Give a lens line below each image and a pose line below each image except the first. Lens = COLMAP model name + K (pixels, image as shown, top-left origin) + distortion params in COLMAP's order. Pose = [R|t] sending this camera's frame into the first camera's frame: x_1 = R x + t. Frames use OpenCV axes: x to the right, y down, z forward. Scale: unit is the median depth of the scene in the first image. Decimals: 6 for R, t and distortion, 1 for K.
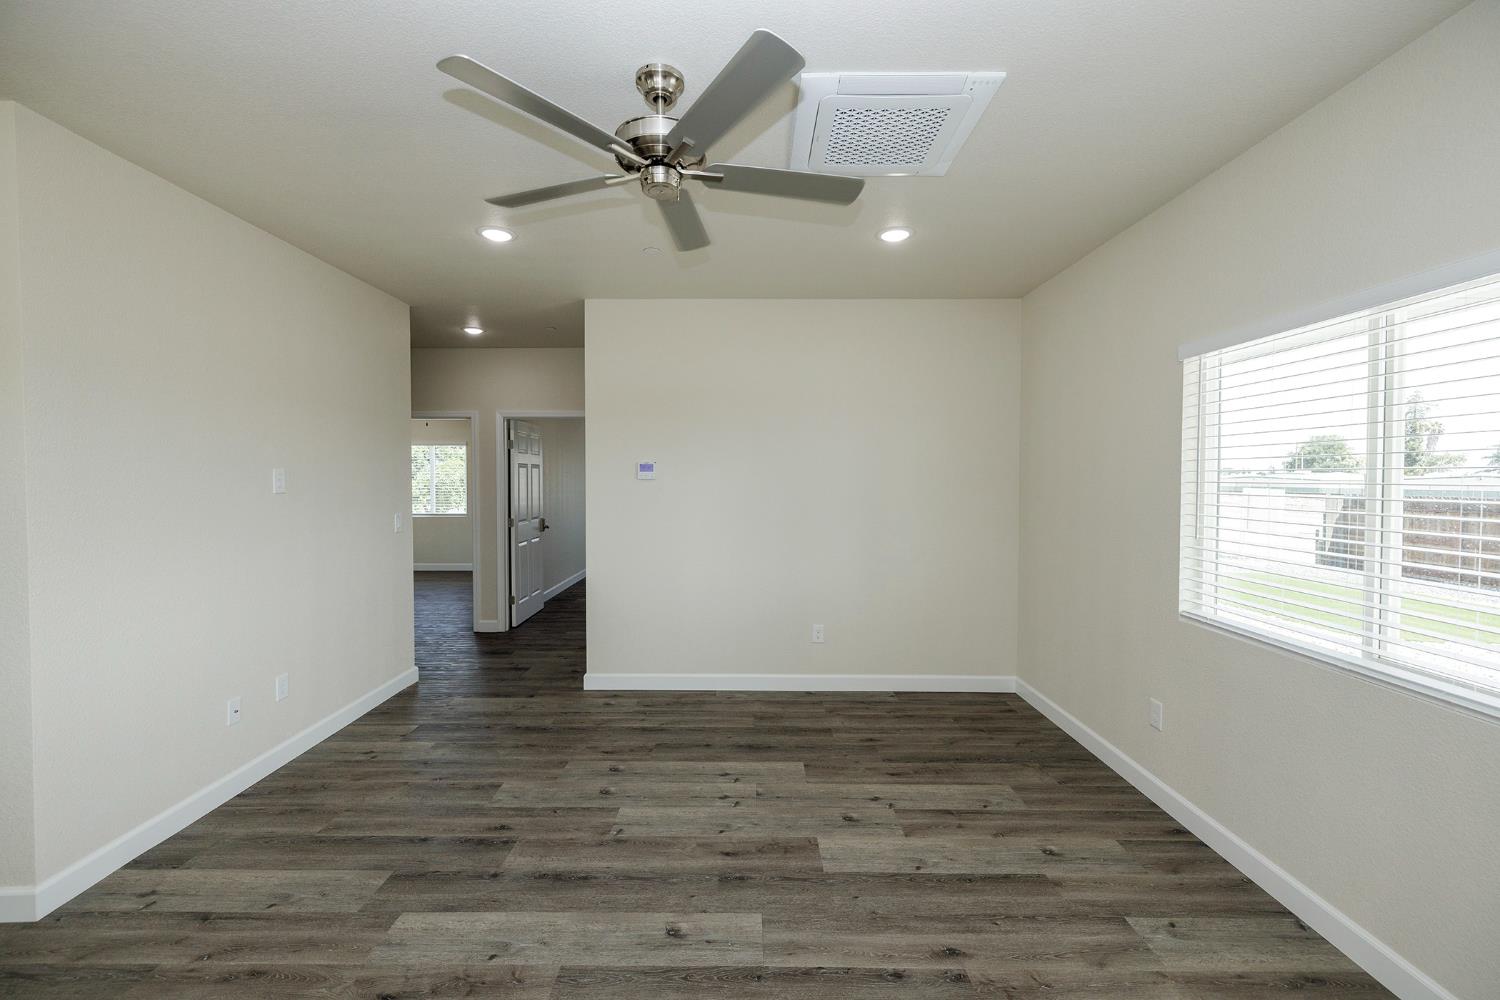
lens RADIAL K [[625.5, 0, 742.0], [0, 625.5, 492.8], [0, 0, 1]] dist [-0.000635, -0.000322]
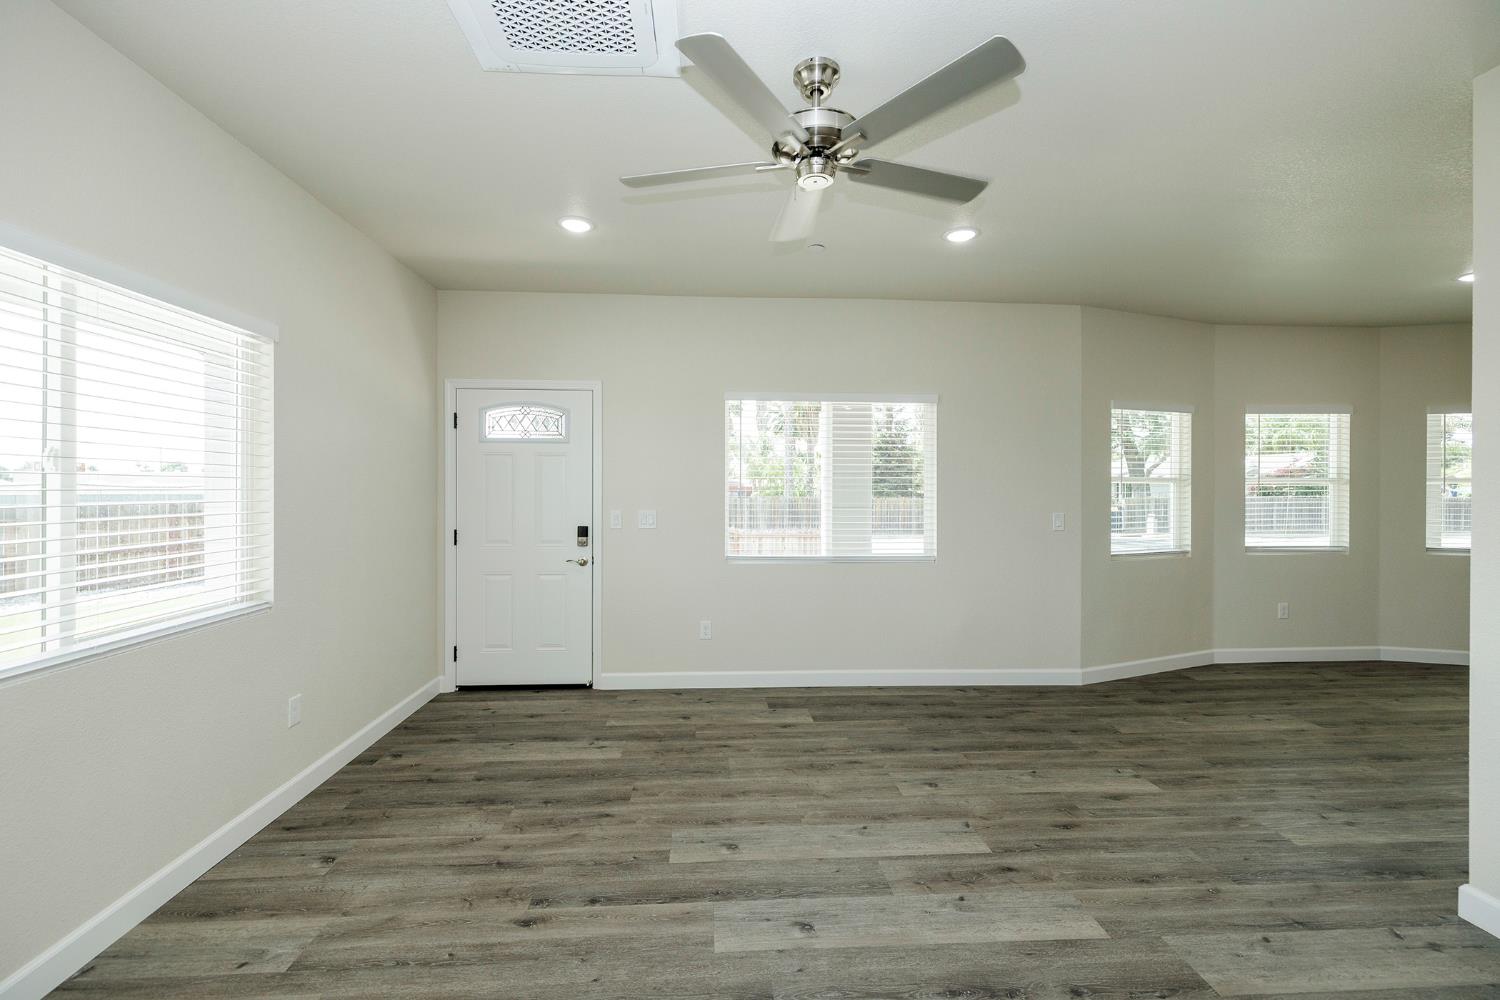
lens RADIAL K [[625.5, 0, 742.0], [0, 625.5, 492.8], [0, 0, 1]] dist [-0.000635, -0.000322]
pose [[-0.997737, -0.004264, -0.067098, 0.057147], [-0.006226, 0.999558, 0.029054, 0.004706], [0.066944, 0.029406, -0.997323, 1.952728]]
